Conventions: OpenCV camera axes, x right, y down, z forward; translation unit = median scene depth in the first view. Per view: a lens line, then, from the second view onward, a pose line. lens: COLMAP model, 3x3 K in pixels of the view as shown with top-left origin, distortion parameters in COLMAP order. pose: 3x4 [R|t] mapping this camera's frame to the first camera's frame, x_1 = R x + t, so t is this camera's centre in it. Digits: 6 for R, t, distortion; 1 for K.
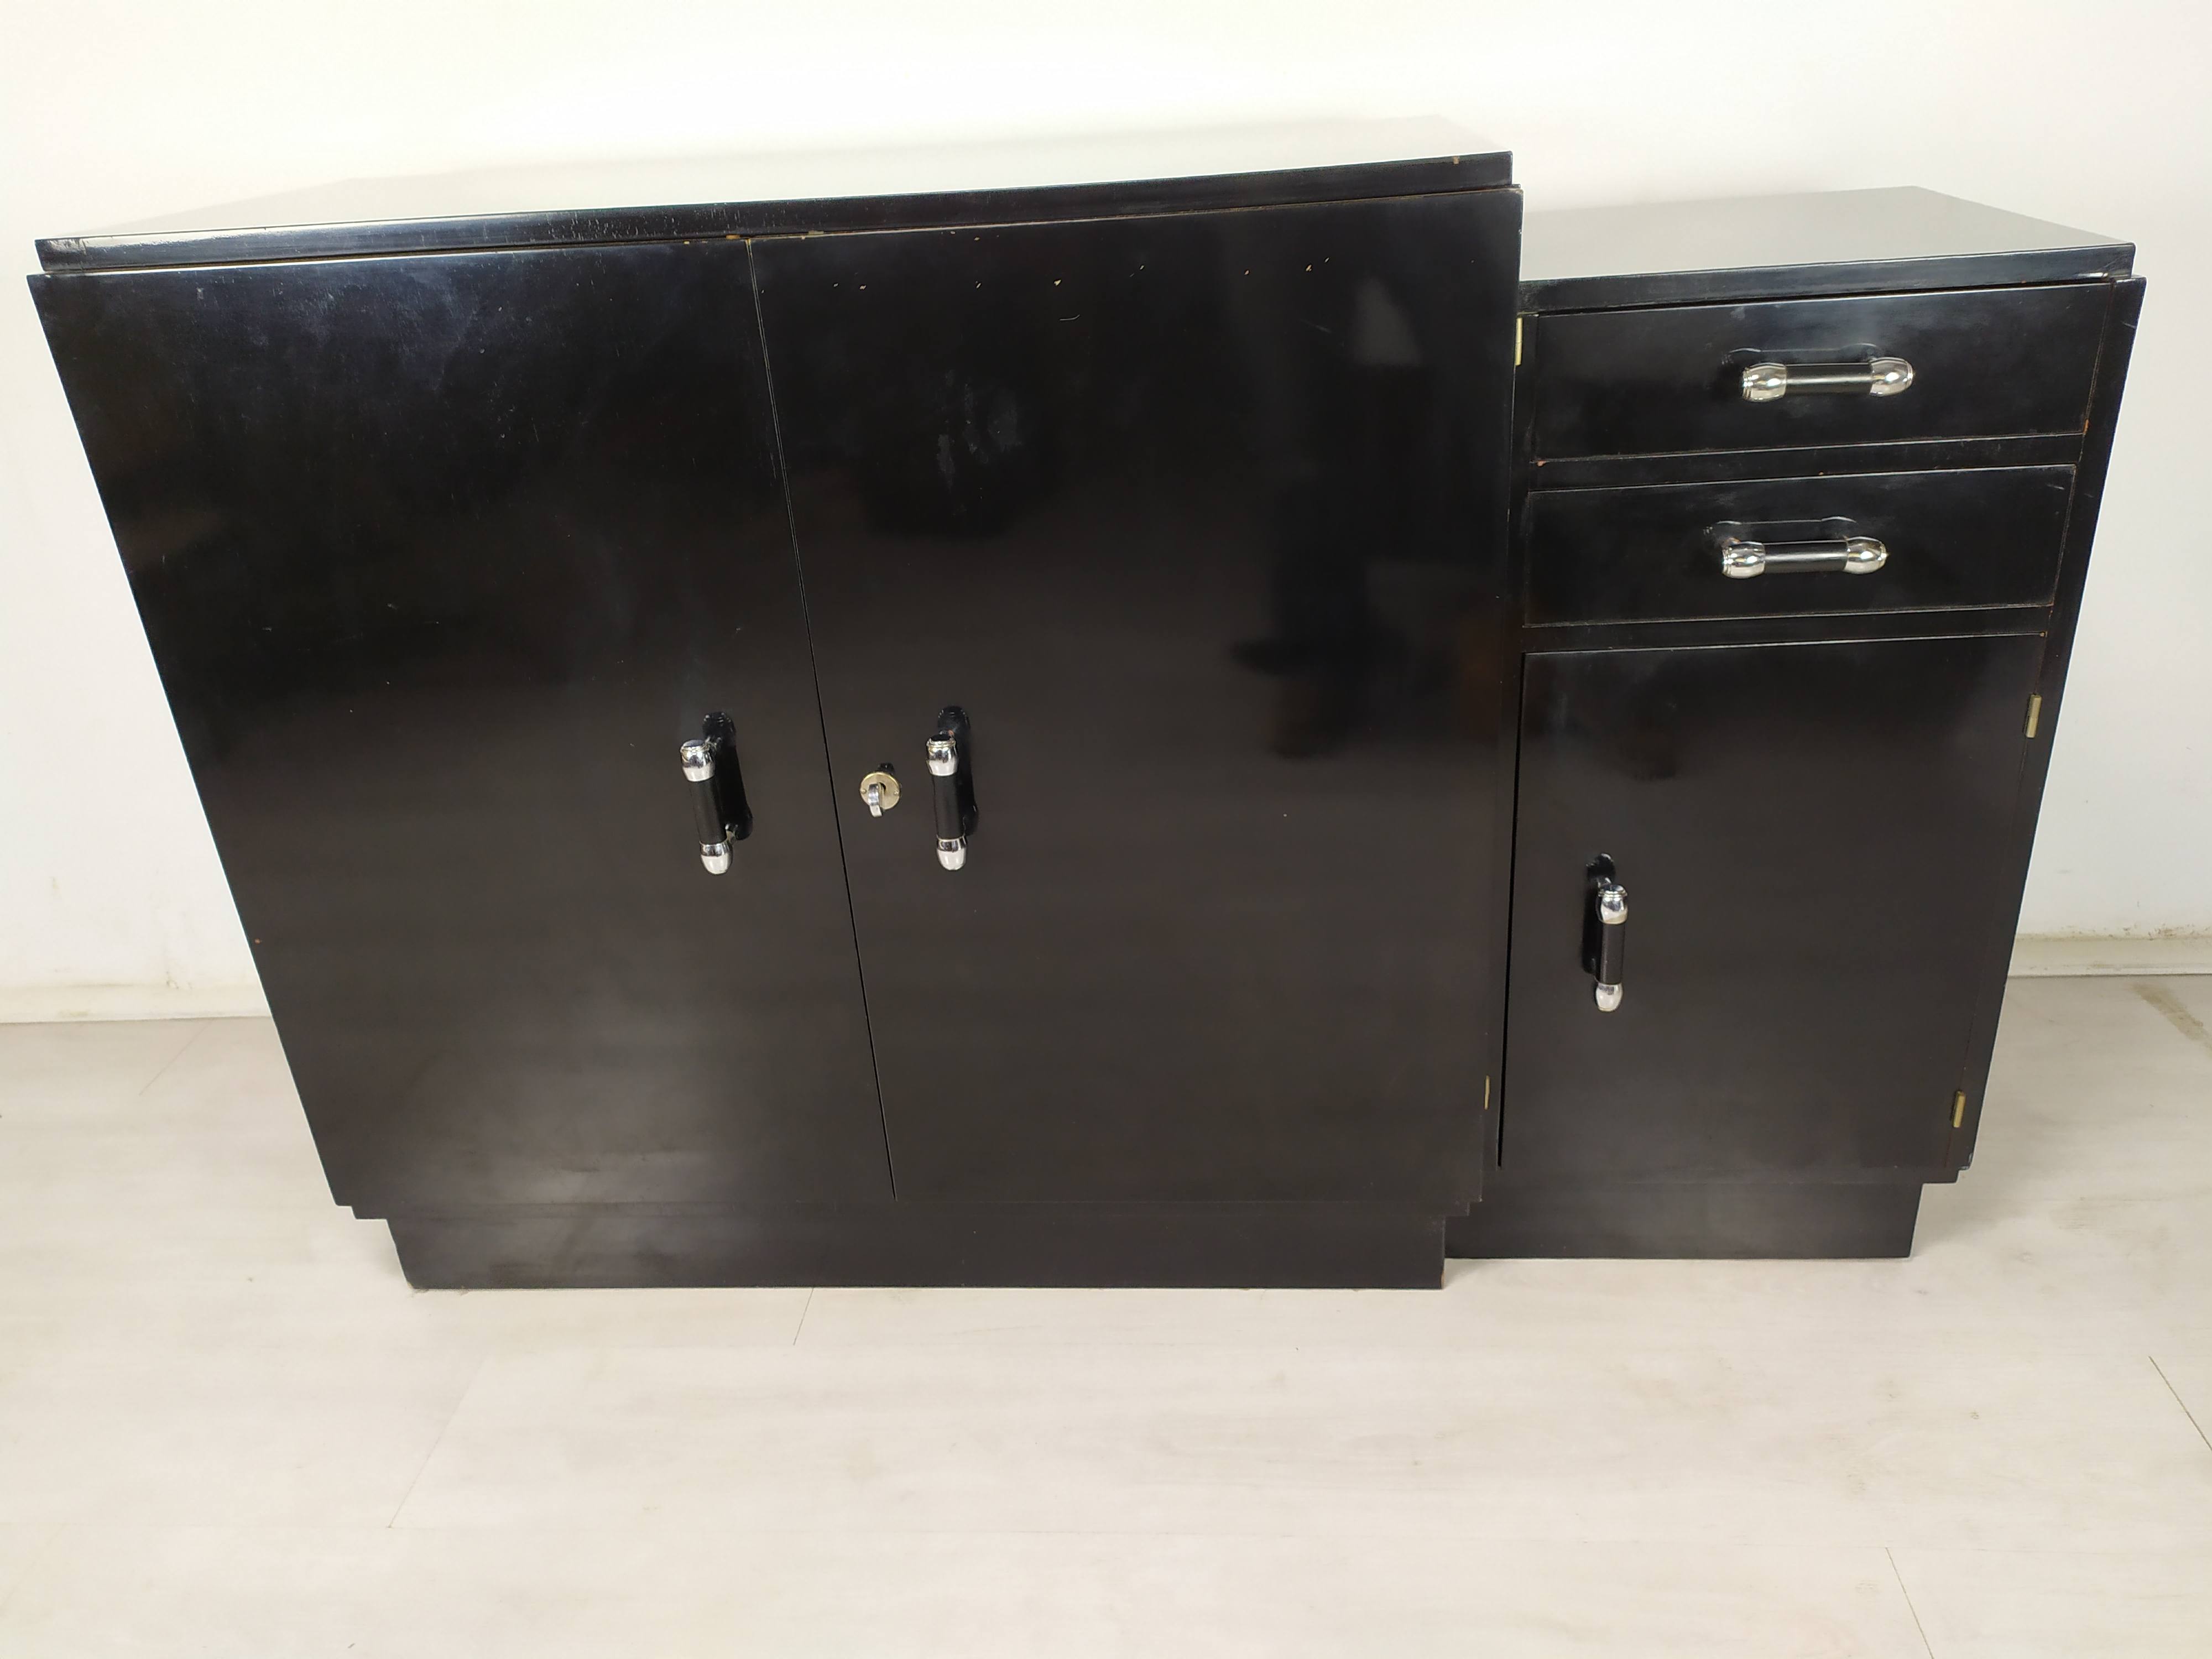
lens RADIAL K [[1669.3, 0, 1106.3], [0, 1669.3, 835.8], [0, 0, 1]] dist [0.040397, -0.065752]
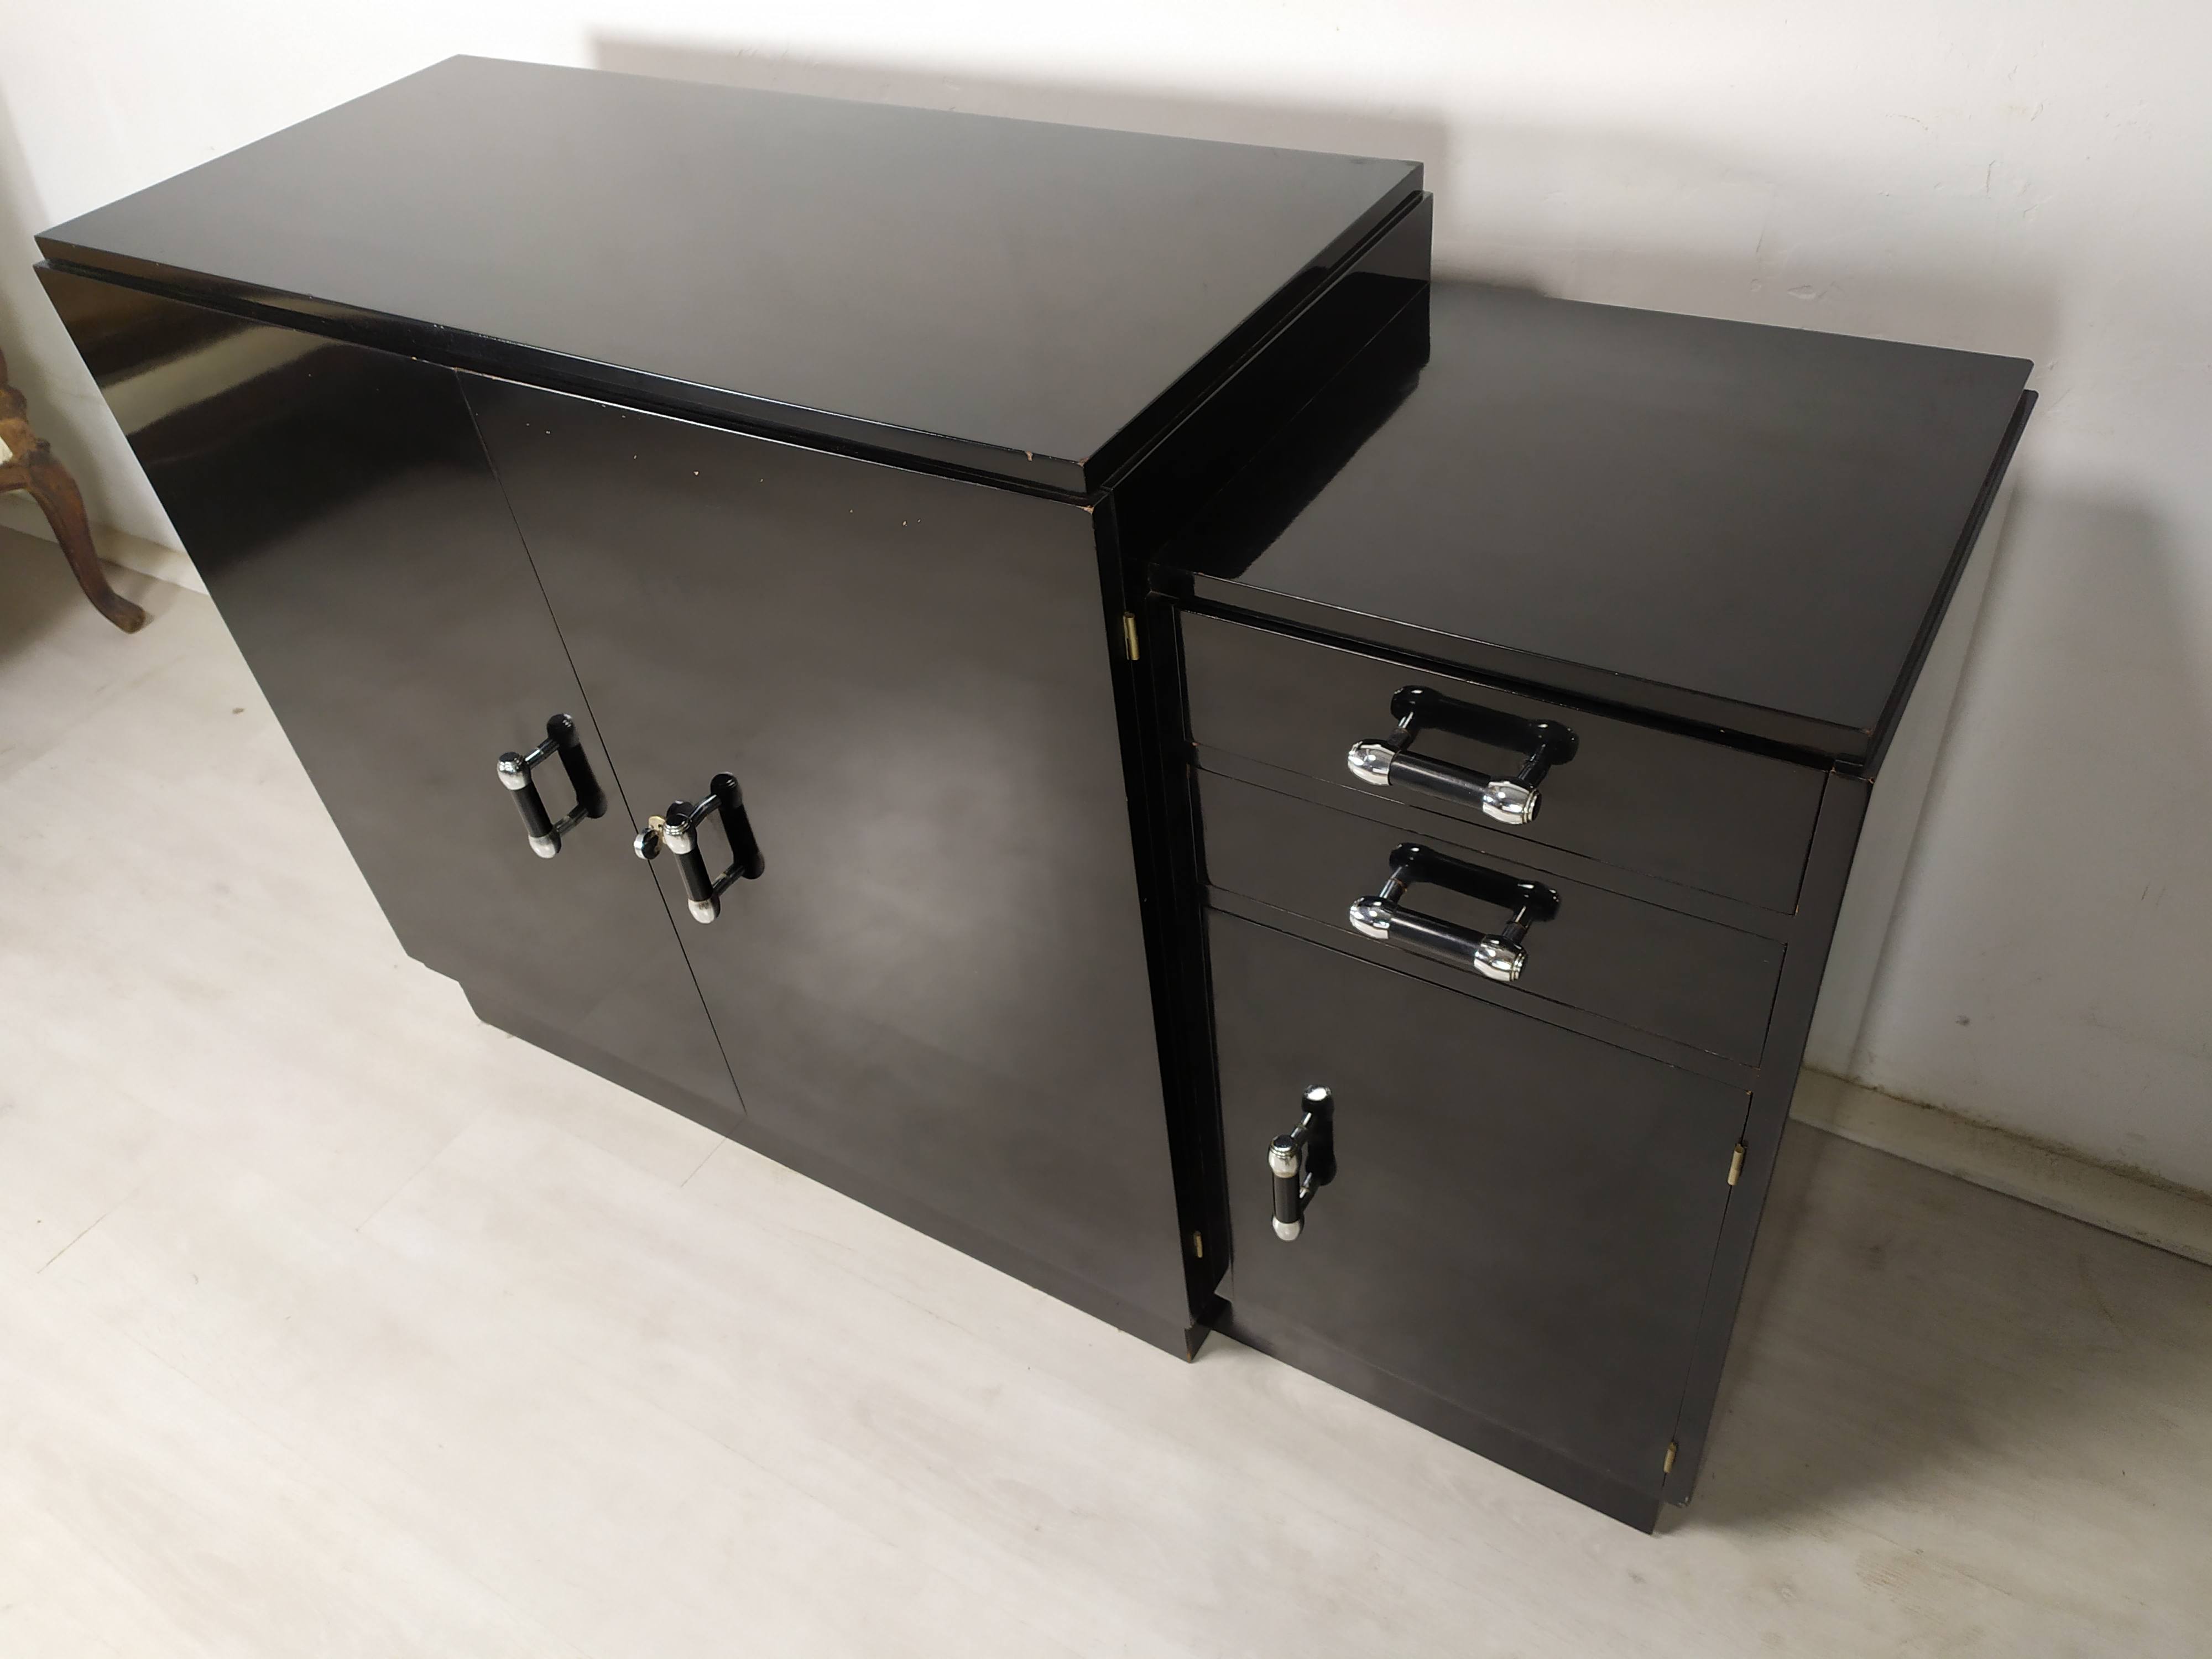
lens RADIAL K [[1671.9, 0, 1106.0], [0, 1671.9, 829.5], [0, 0, 1]] dist [0.051024, -0.083076]
pose [[0.889523, 0.278333, -0.362325, 0.508604], [-0.153363, 0.928907, 0.337062, -0.434983], [0.430382, -0.244257, 0.868971, 0.187329]]
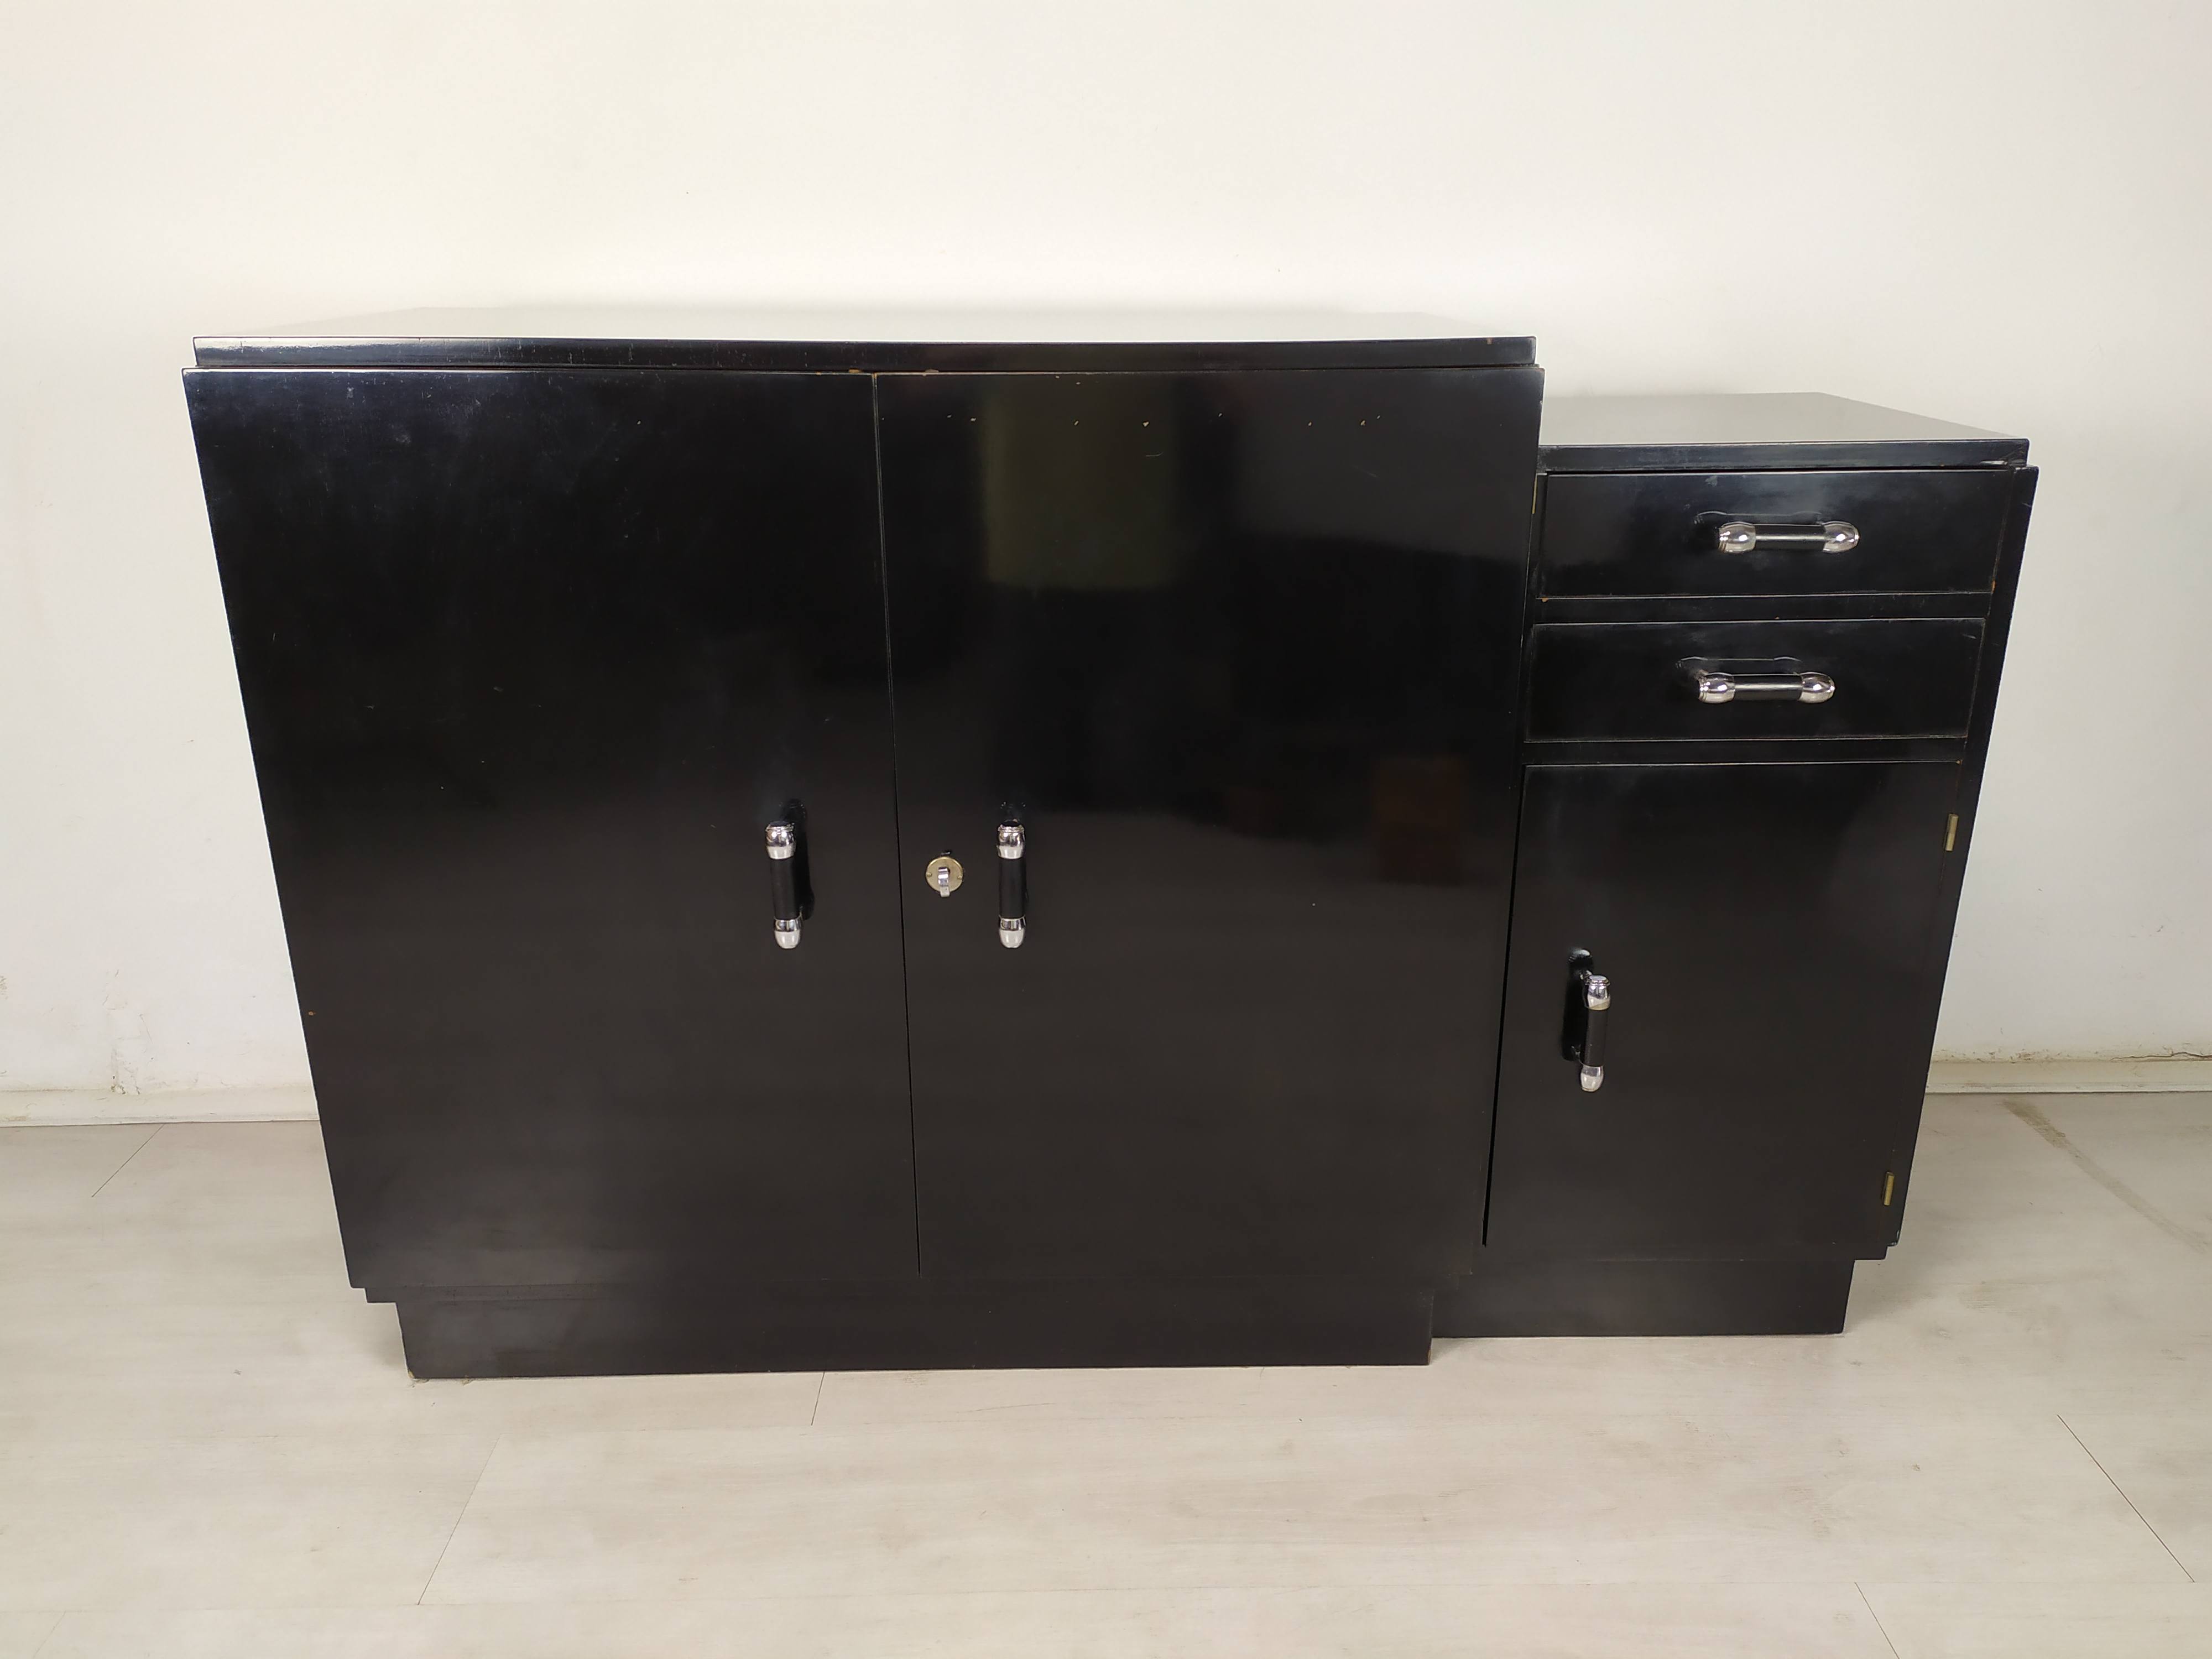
lens RADIAL K [[1671.9, 0, 1106.0], [0, 1671.9, 829.5], [0, 0, 1]] dist [0.051024, -0.083076]
pose [[0.994026, 0.027767, 0.105550, -0.146354], [-0.015720, 0.993436, -0.113304, 0.065139], [-0.108003, 0.110968, 0.987938, -0.085968]]
